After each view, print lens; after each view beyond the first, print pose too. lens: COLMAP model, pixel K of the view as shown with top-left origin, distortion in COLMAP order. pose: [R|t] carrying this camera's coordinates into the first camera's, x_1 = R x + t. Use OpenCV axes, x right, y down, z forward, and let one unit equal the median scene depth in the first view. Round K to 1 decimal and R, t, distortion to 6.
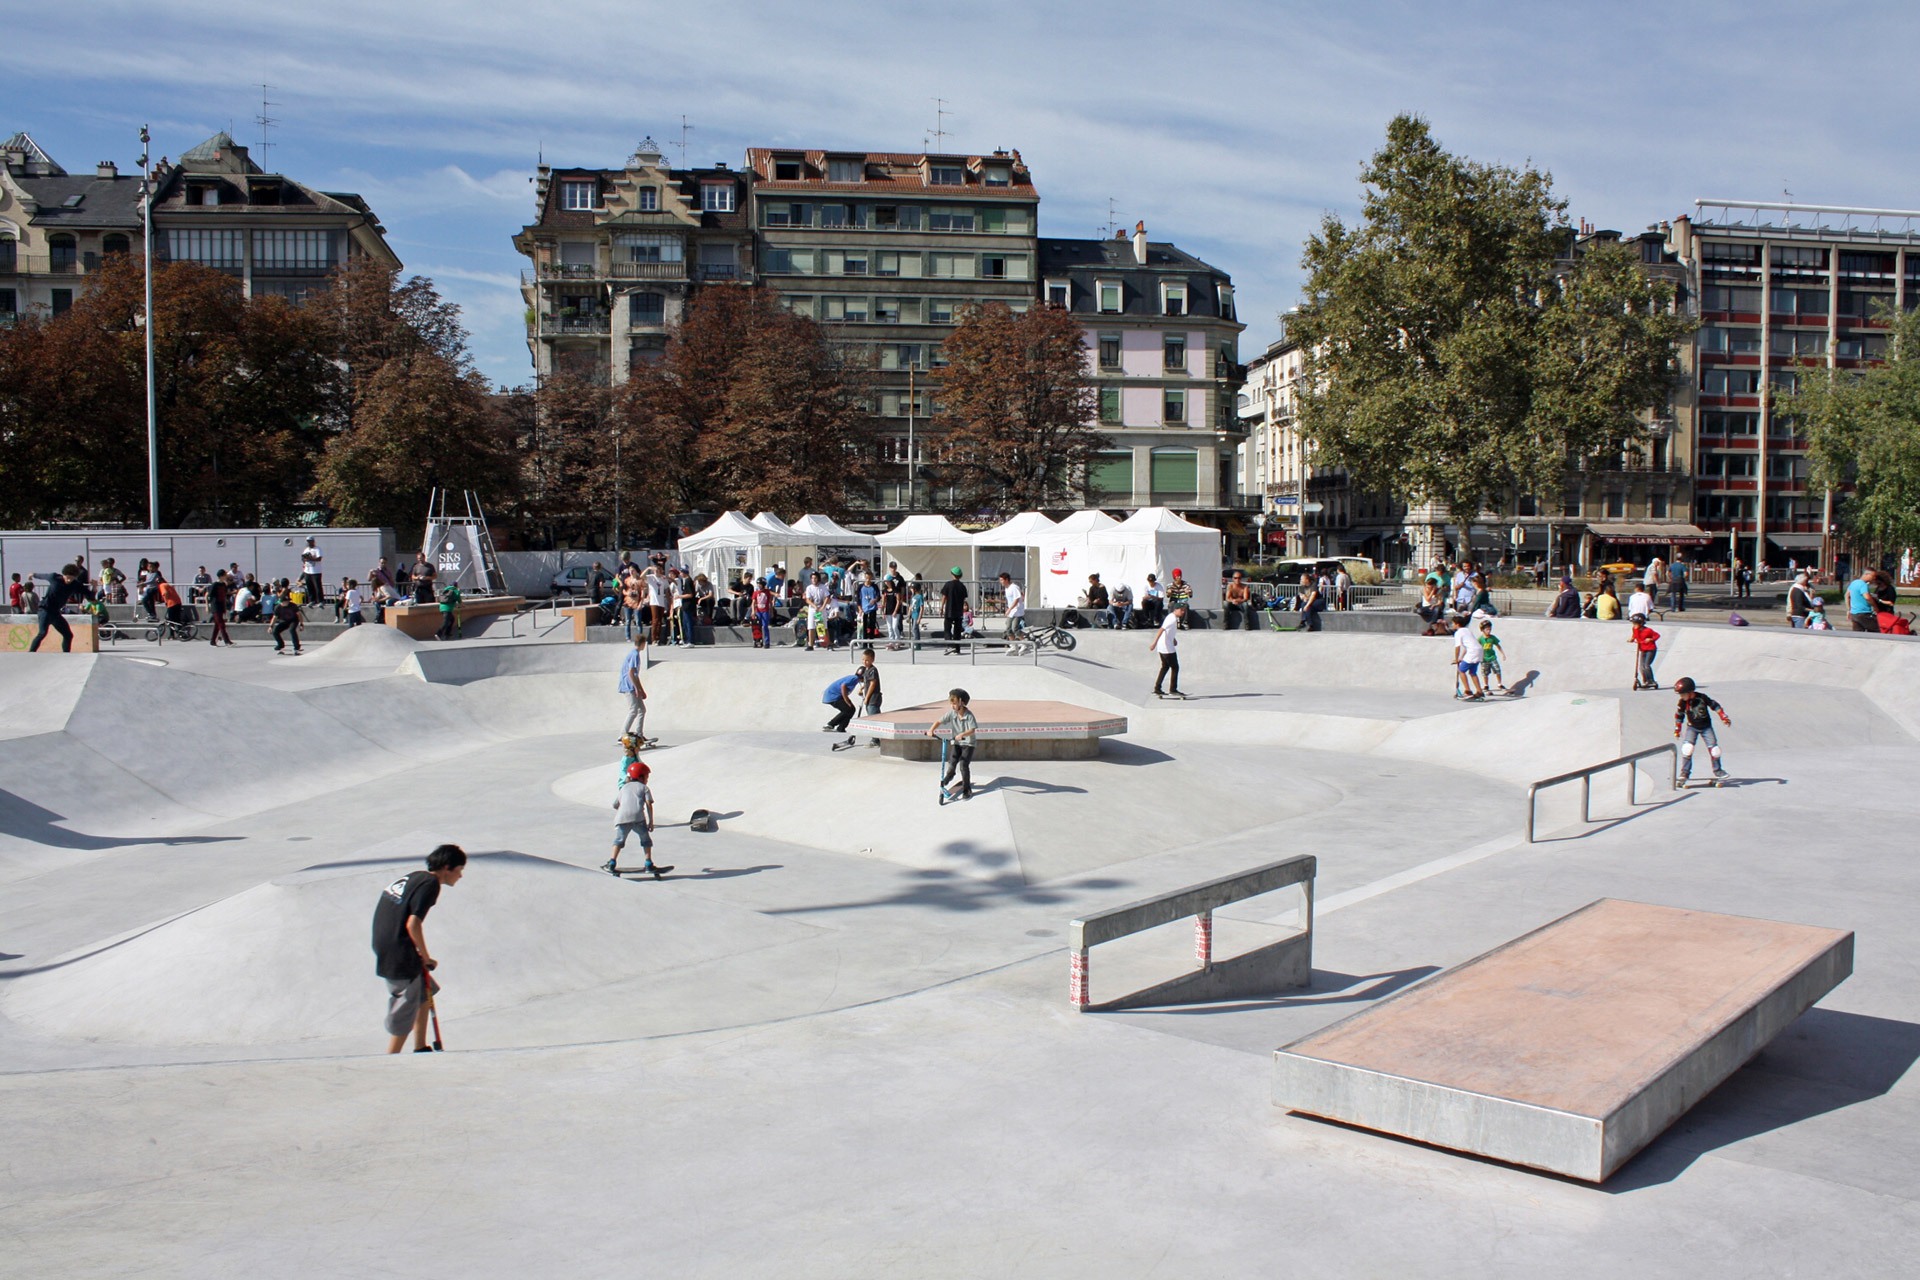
lens RADIAL K [[1643.2, 0, 960.0], [0, 1643.2, 640.0], [0, 0, 1]] dist [-0.180432, 0.172141]
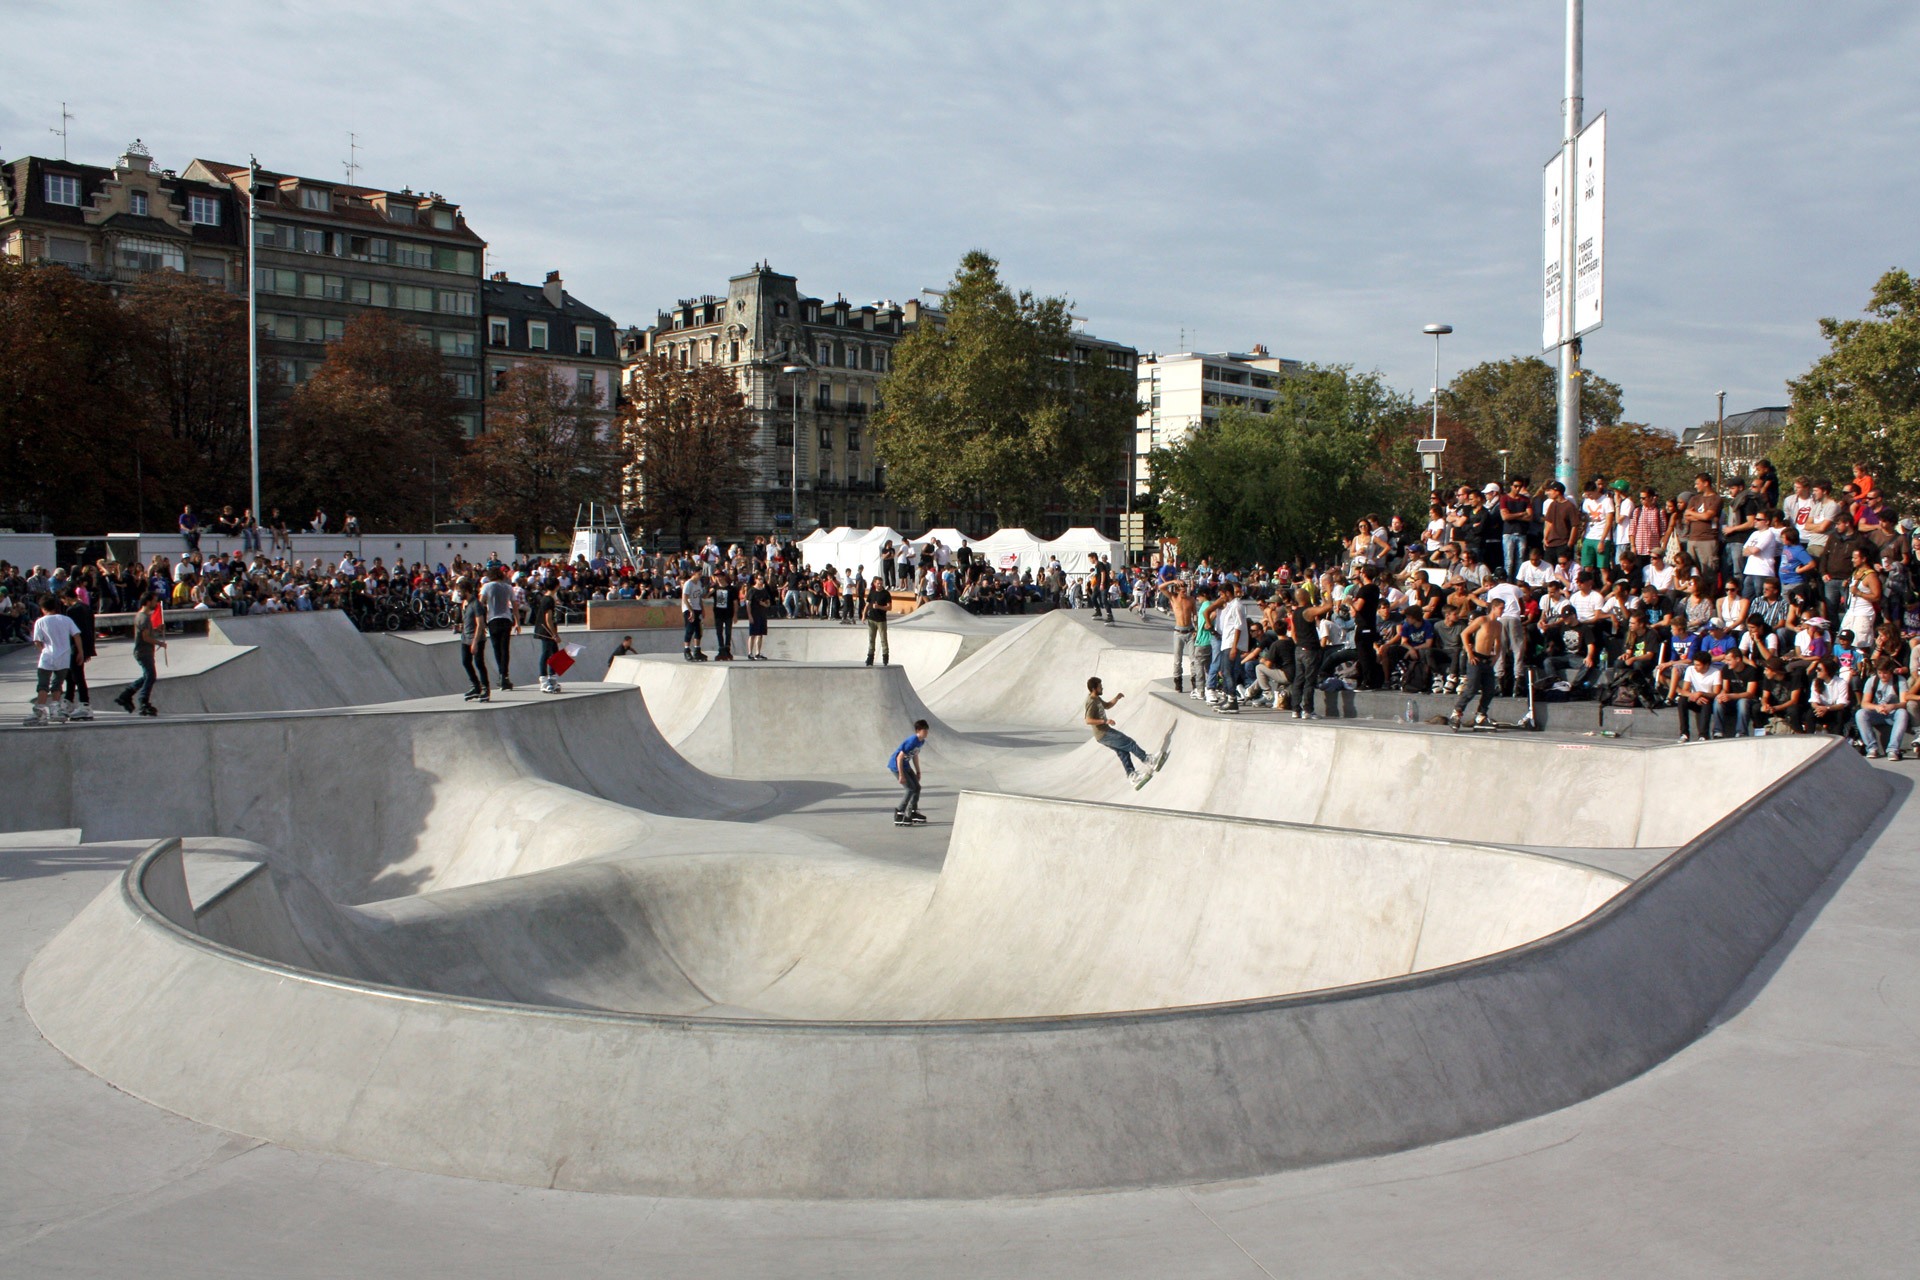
lens RADIAL K [[1643.2, 0, 960.0], [0, 1643.2, 640.0], [0, 0, 1]] dist [-0.180432, 0.172141]
pose [[0.774748, -0.029062, 0.631602, -0.409752], [0.032370, 0.999456, 0.006282, 0.006398], [-0.631441, 0.015578, 0.775267, -0.069039]]
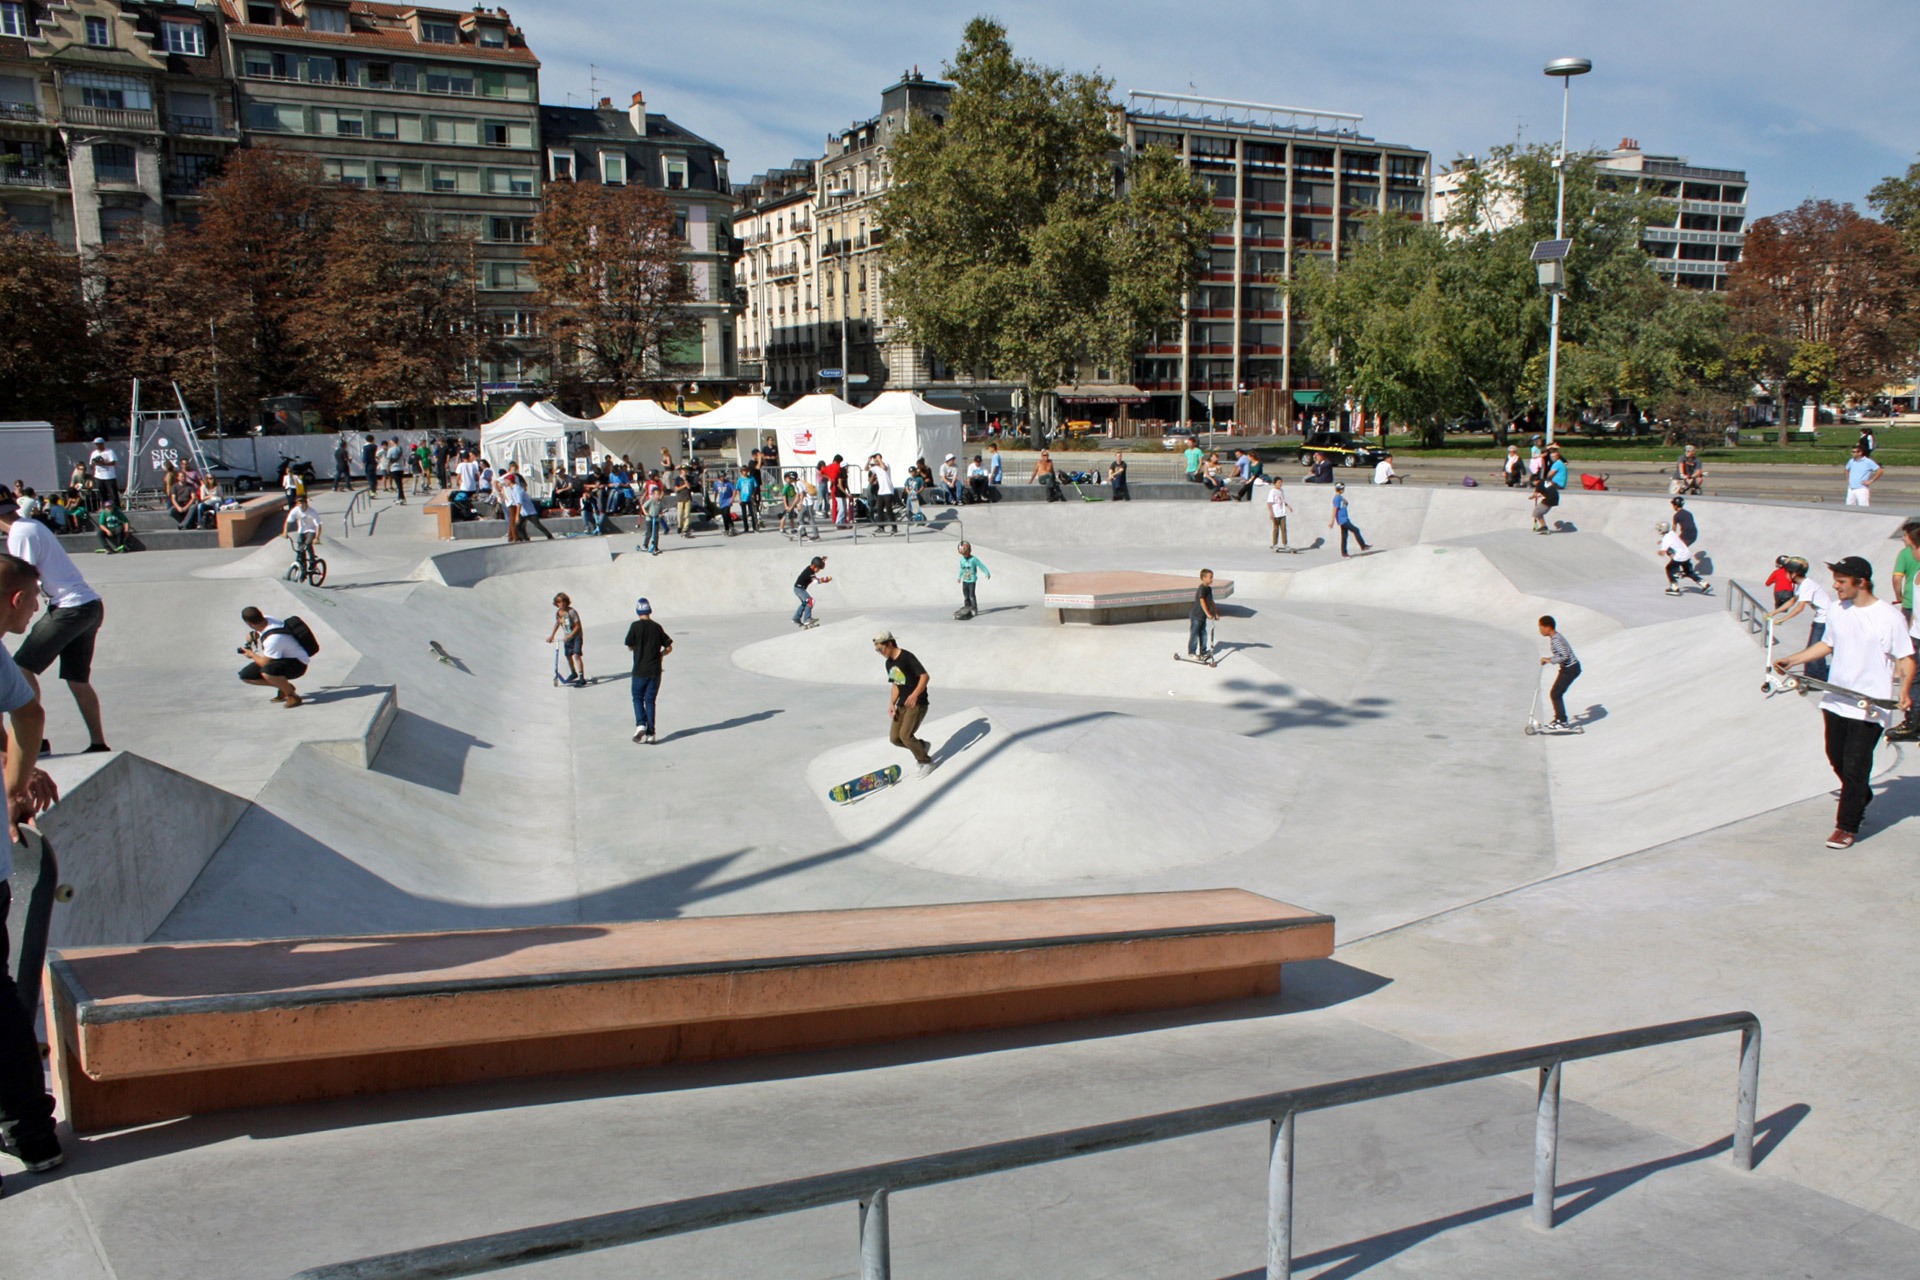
lens RADIAL K [[1610.9, 0, 960.0], [0, 1610.9, 640.0], [0, 0, 1]] dist [-0.084292, 0.147868]
pose [[0.921257, -0.071493, 0.382328, -0.112102], [0.037551, 0.994719, 0.095524, -0.006624], [-0.387138, -0.073646, 0.919076, -0.015450]]
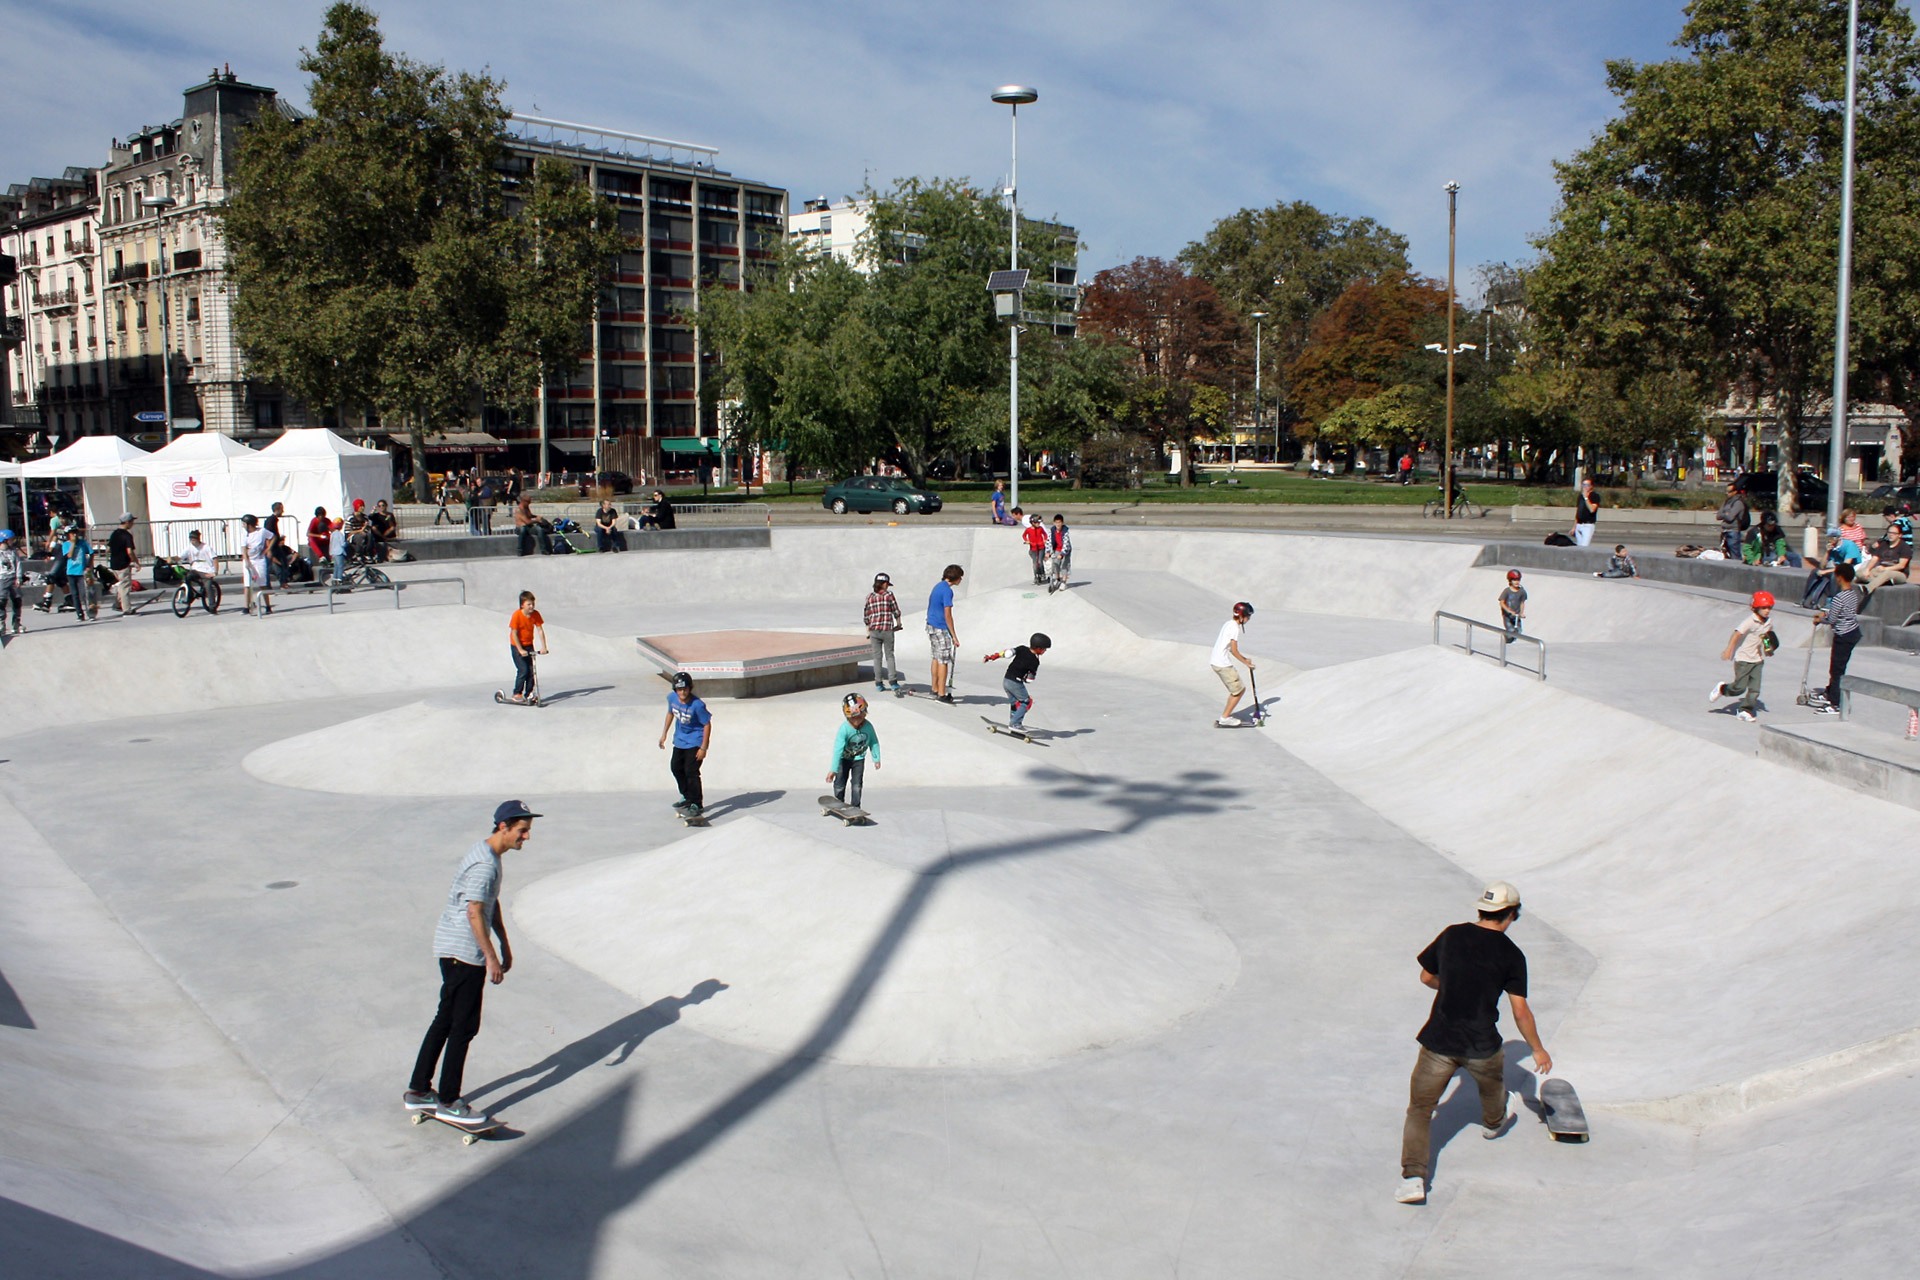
lens RADIAL K [[1732.9, 0, 928.7], [0, 1732.9, 645.7], [0, 0, 1]] dist [-0.159504, 0.173361]
pose [[0.706330, -0.093071, 0.701738, -0.127043], [0.055653, 0.995552, 0.076022, -0.005633], [-0.705692, -0.014643, 0.708367, 0.036241]]
